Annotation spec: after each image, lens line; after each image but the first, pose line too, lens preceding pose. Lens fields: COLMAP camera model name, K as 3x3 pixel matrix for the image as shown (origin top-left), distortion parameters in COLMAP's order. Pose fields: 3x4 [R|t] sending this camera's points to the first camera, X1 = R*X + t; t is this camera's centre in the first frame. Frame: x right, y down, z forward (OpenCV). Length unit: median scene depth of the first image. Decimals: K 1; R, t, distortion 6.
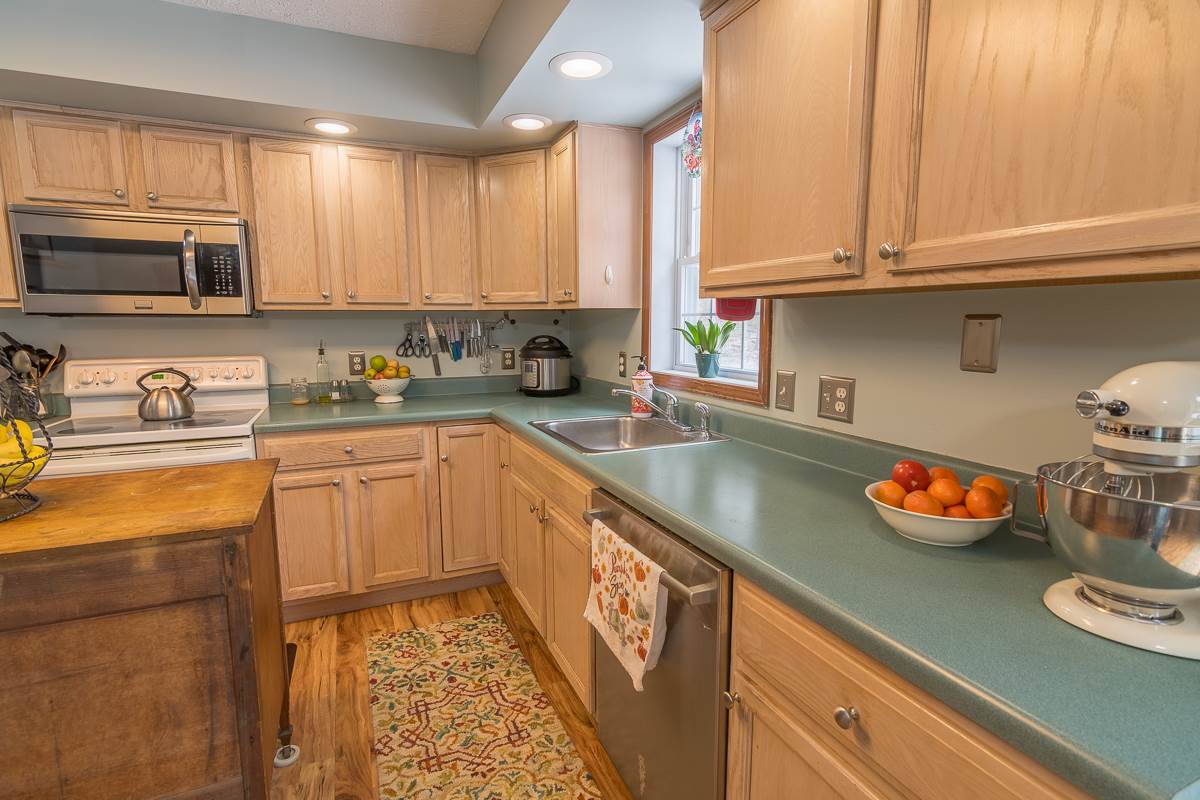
lens RADIAL K [[578.3, 0, 594.7], [0, 578.3, 401.7], [0, 0, 1]] dist [-0.000174, 0.003476]
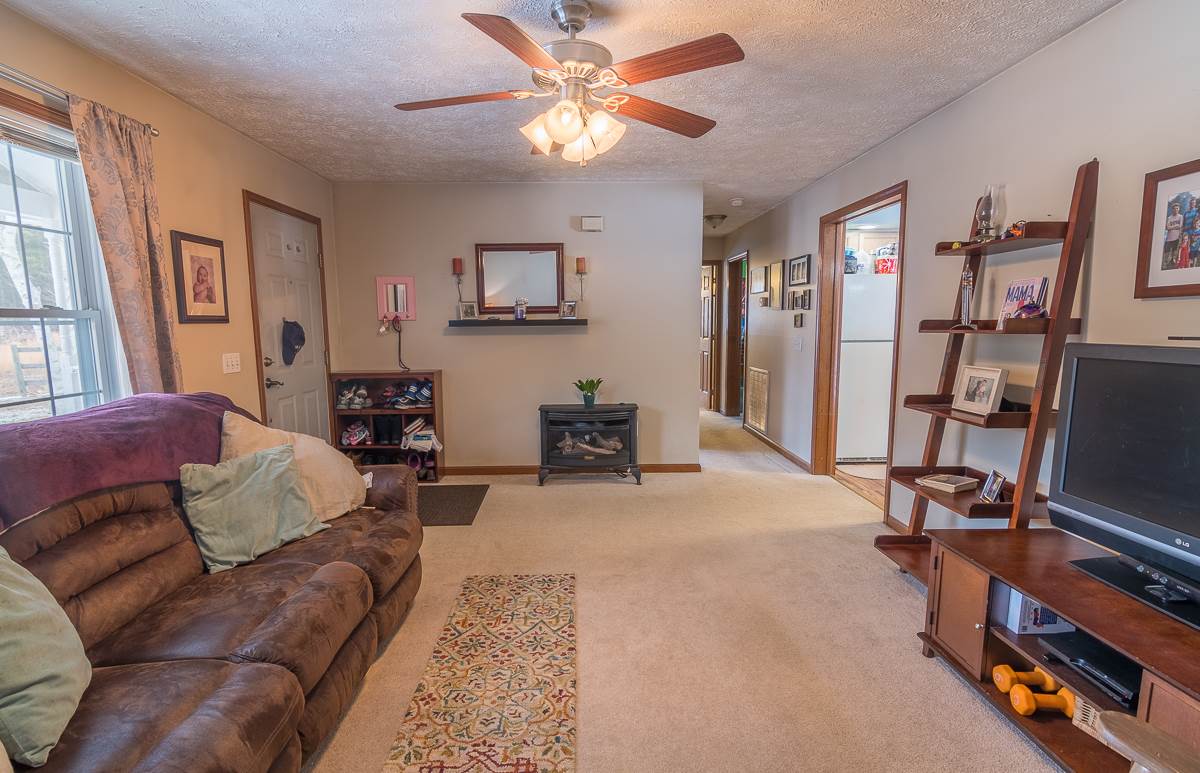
lens RADIAL K [[594.5, 0, 600.9], [0, 594.5, 397.2], [0, 0, 1]] dist [0.003036, 0.000416]
pose [[-0.929418, -0.036390, 0.367229, -0.571670], [0.064234, 0.963982, 0.258094, -0.177835], [-0.363395, 0.263466, -0.893605, 1.285926]]
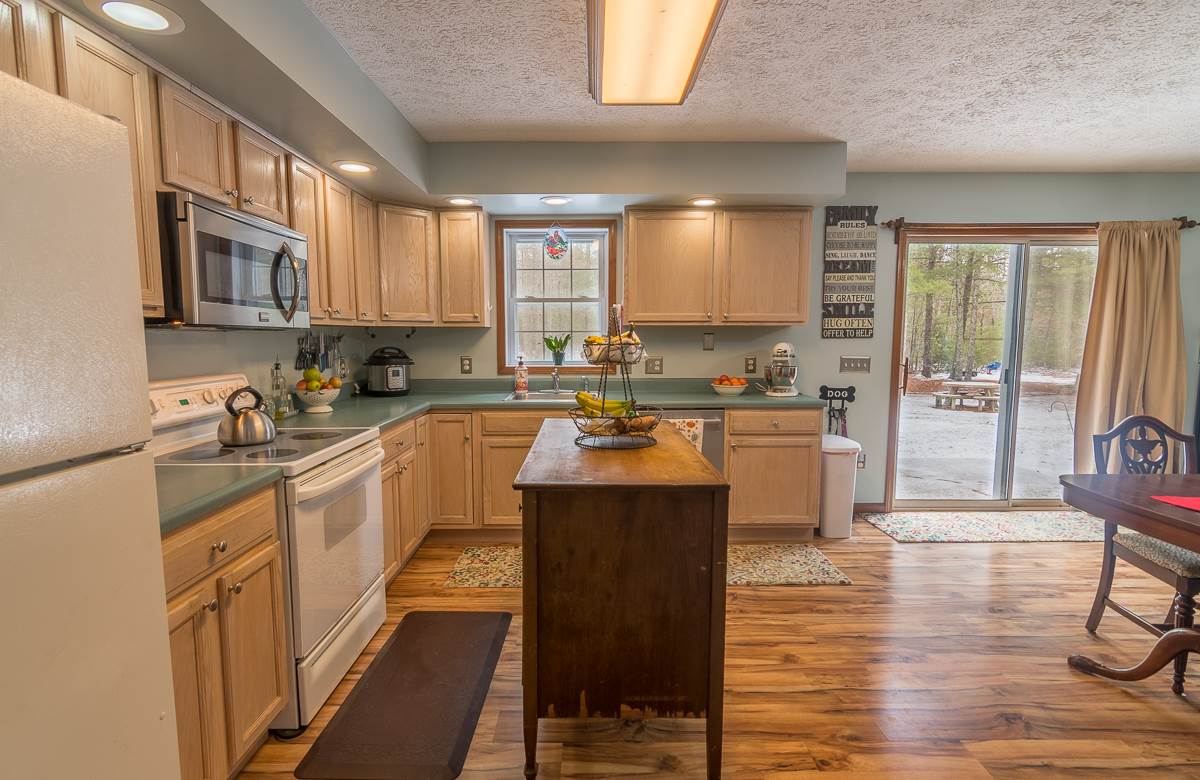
lens RADIAL K [[586.2, 0, 594.7], [0, 586.2, 392.5], [0, 0, 1]] dist [-0.000919, 0.000796]
pose [[0.389519, -0.088163, 0.916789, -1.480350], [0.128882, 0.990832, 0.040525, -0.018206], [-0.911957, 0.102372, 0.397310, 0.159224]]
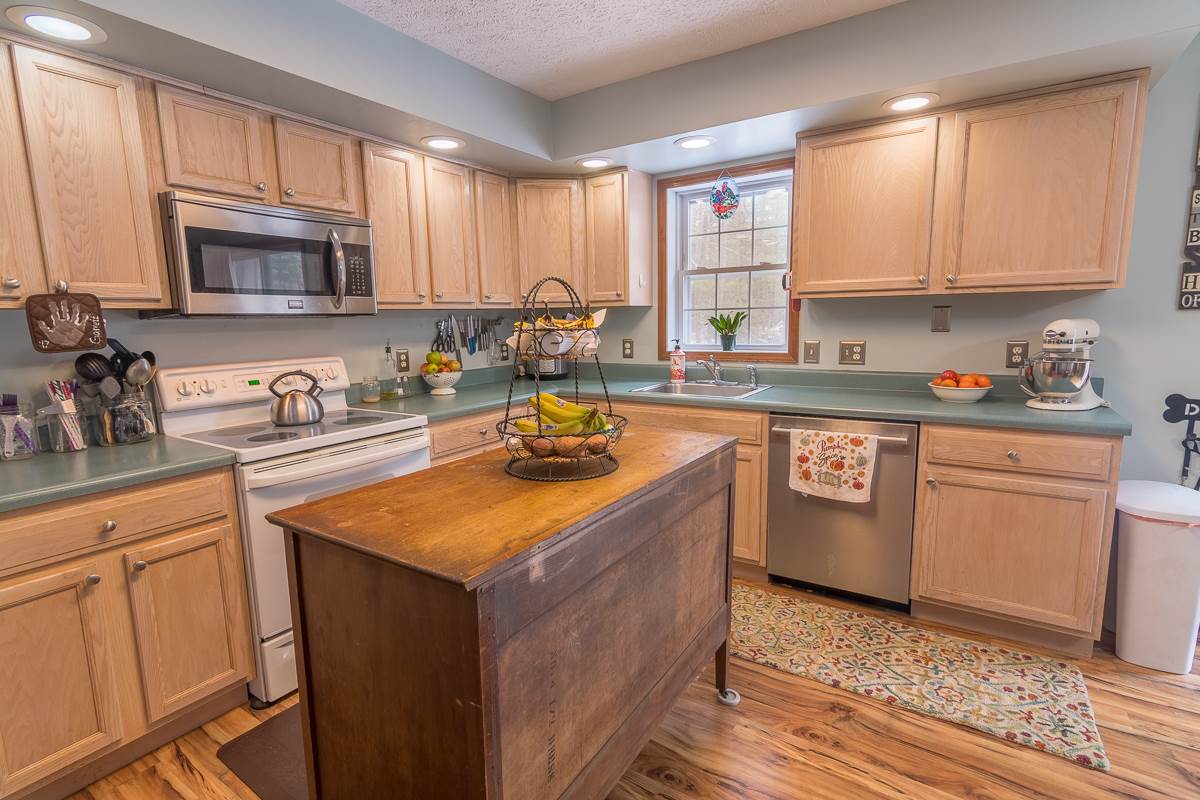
lens RADIAL K [[578.3, 0, 595.2], [0, 578.3, 402.0], [0, 0, 1]] dist [-0.000174, 0.003476]
pose [[0.836779, -0.095214, 0.539199, -0.919933], [0.095013, 0.995075, 0.028264, 0.015077], [-0.539234, 0.027580, 0.841704, -0.079889]]
